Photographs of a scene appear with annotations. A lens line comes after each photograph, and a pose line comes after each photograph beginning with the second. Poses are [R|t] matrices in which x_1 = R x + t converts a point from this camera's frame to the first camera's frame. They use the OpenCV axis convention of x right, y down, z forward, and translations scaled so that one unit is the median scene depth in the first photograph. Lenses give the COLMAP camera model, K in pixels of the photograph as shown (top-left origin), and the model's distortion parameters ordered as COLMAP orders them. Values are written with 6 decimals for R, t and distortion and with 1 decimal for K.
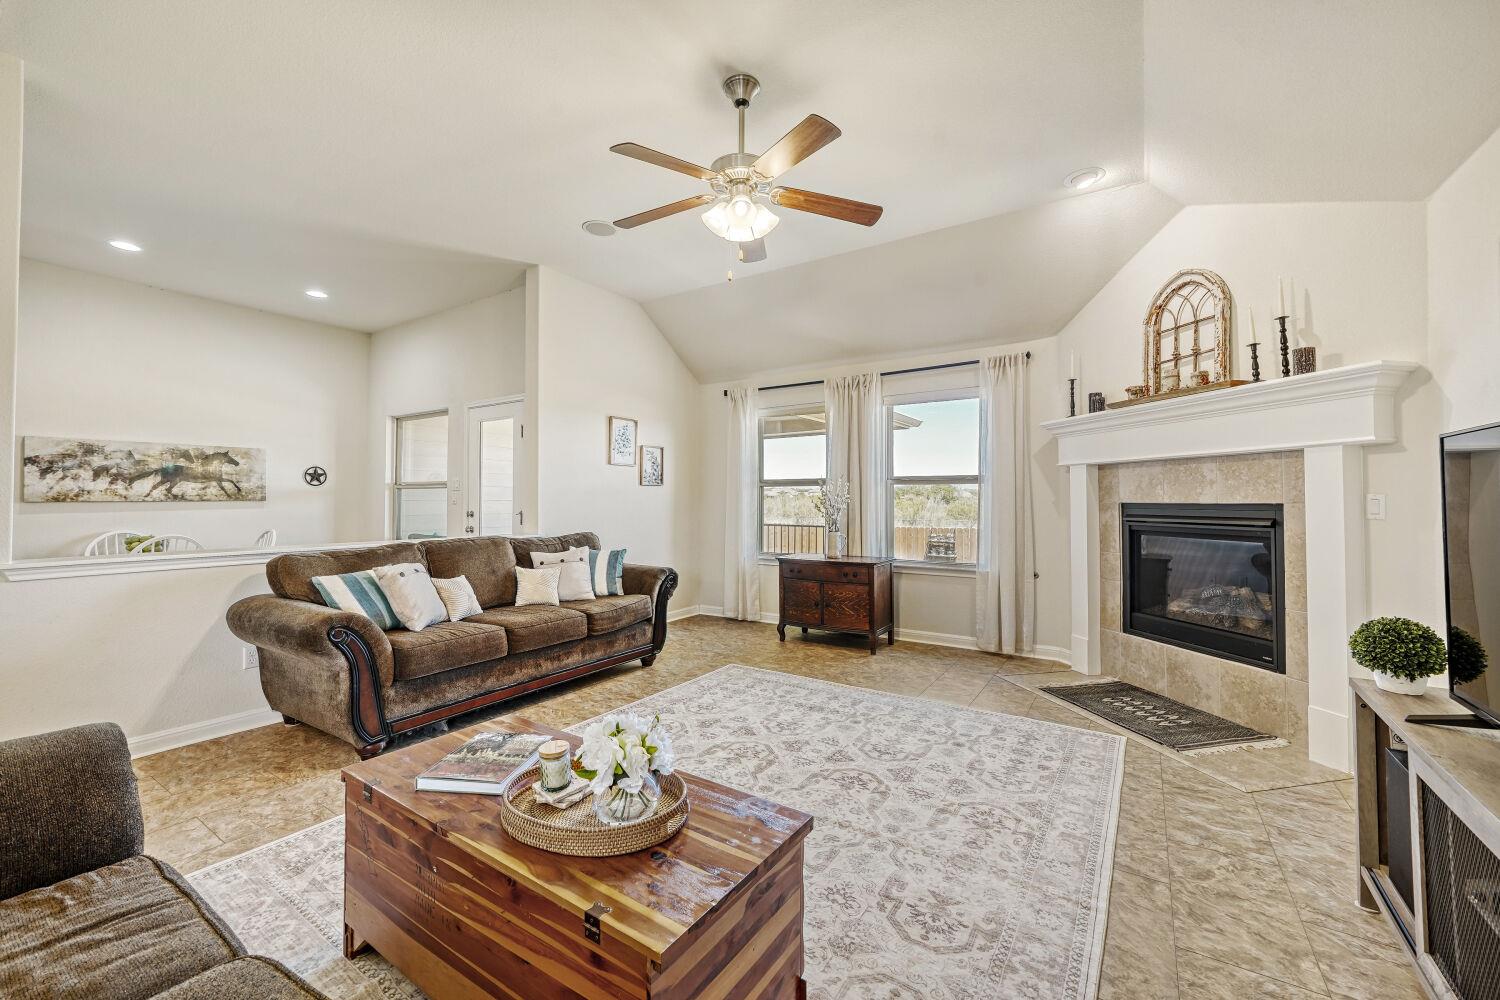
lens RADIAL K [[590.6, 0, 752.1], [0, 590.6, 488.7], [0, 0, 1]] dist [-0.005851, 0.000121]
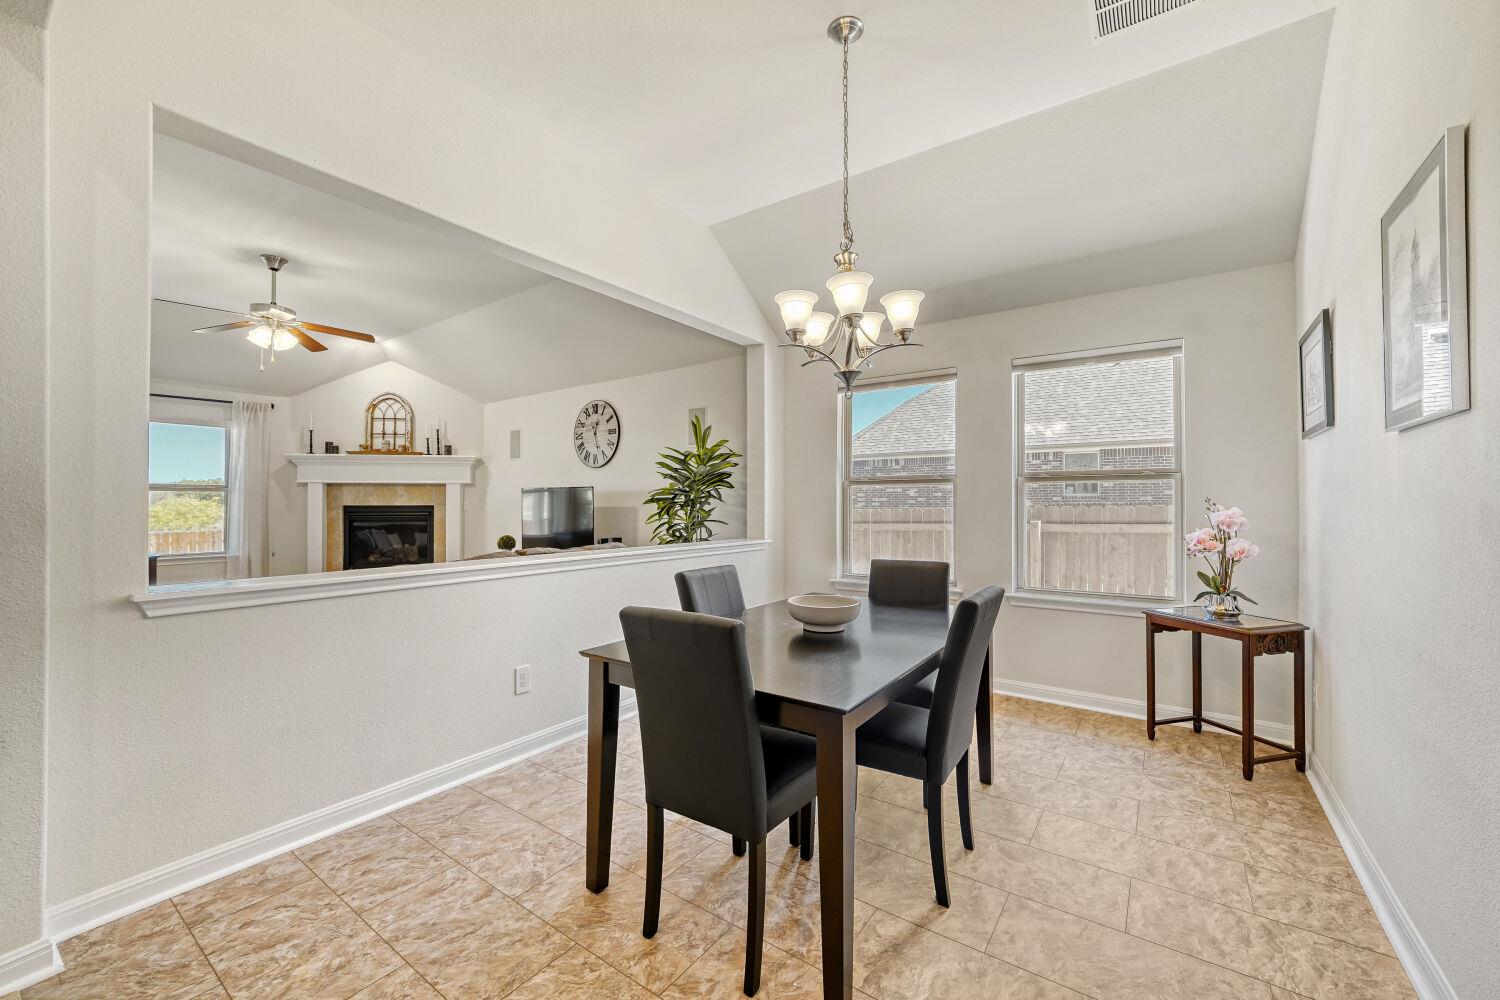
lens RADIAL K [[590.6, 0, 744.3], [0, 590.6, 496.5], [0, 0, 1]] dist [-0.005851, 0.000121]
pose [[0.046384, 0.012094, 0.998850, -0.961212], [-0.019183, 0.999753, -0.011214, -0.005921], [-0.998739, -0.018641, 0.046605, -0.257563]]
